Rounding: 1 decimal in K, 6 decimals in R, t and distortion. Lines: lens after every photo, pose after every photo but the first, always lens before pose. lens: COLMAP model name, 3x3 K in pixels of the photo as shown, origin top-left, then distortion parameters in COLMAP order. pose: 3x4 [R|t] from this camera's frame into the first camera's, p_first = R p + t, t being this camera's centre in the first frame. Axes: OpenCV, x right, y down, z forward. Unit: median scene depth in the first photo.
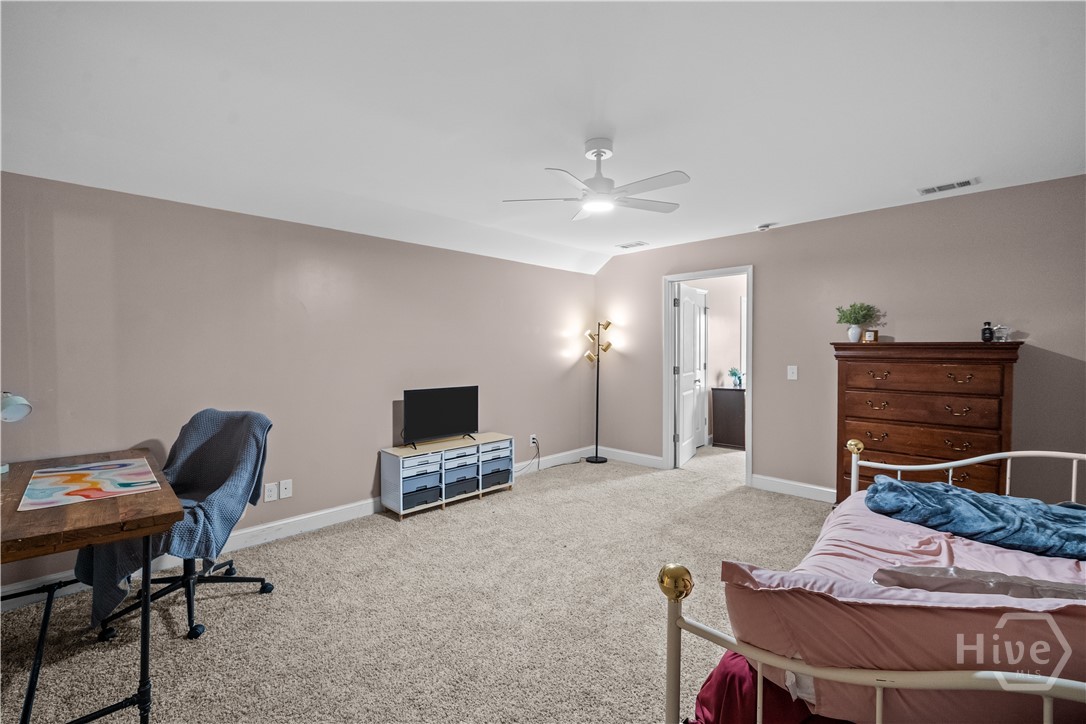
lens RADIAL K [[463.5, 0, 538.5], [0, 463.5, 357.5], [0, 0, 1]] dist [0.000954, -0.000087]
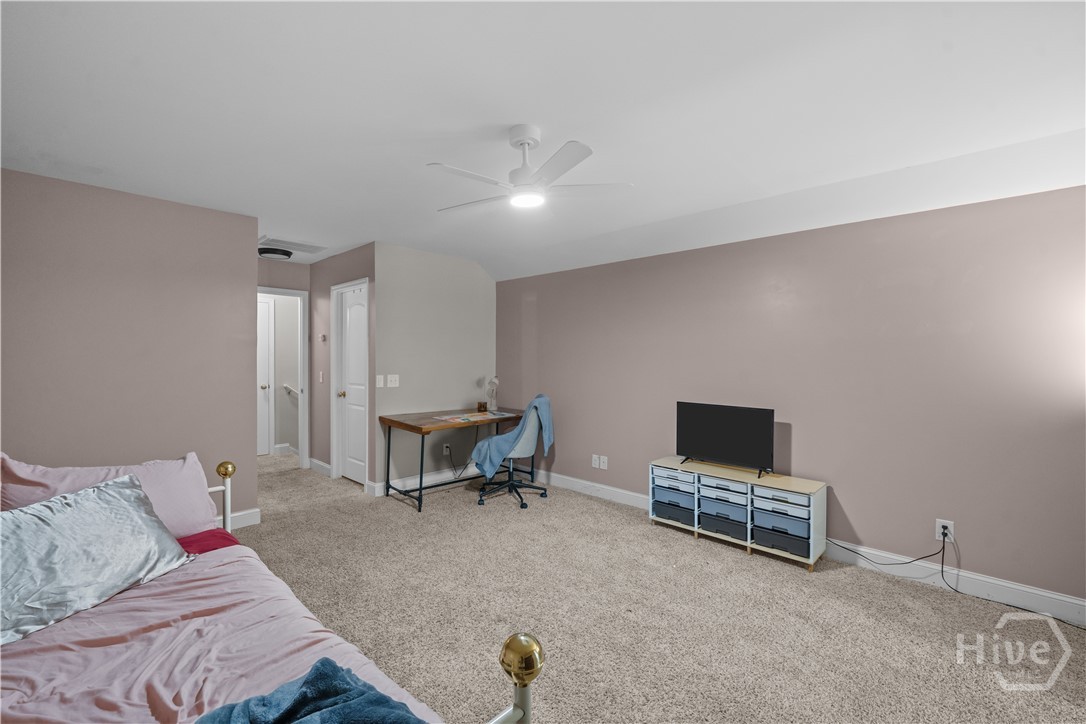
lens RADIAL K [[463.5, 0, 538.5], [0, 463.5, 357.5], [0, 0, 1]] dist [0.000954, -0.000087]
pose [[0.022147, 0.001395, -0.999754, 0.712090], [-0.026232, 0.999656, 0.000814, -0.017541], [0.999411, 0.026208, 0.022176, 0.685090]]
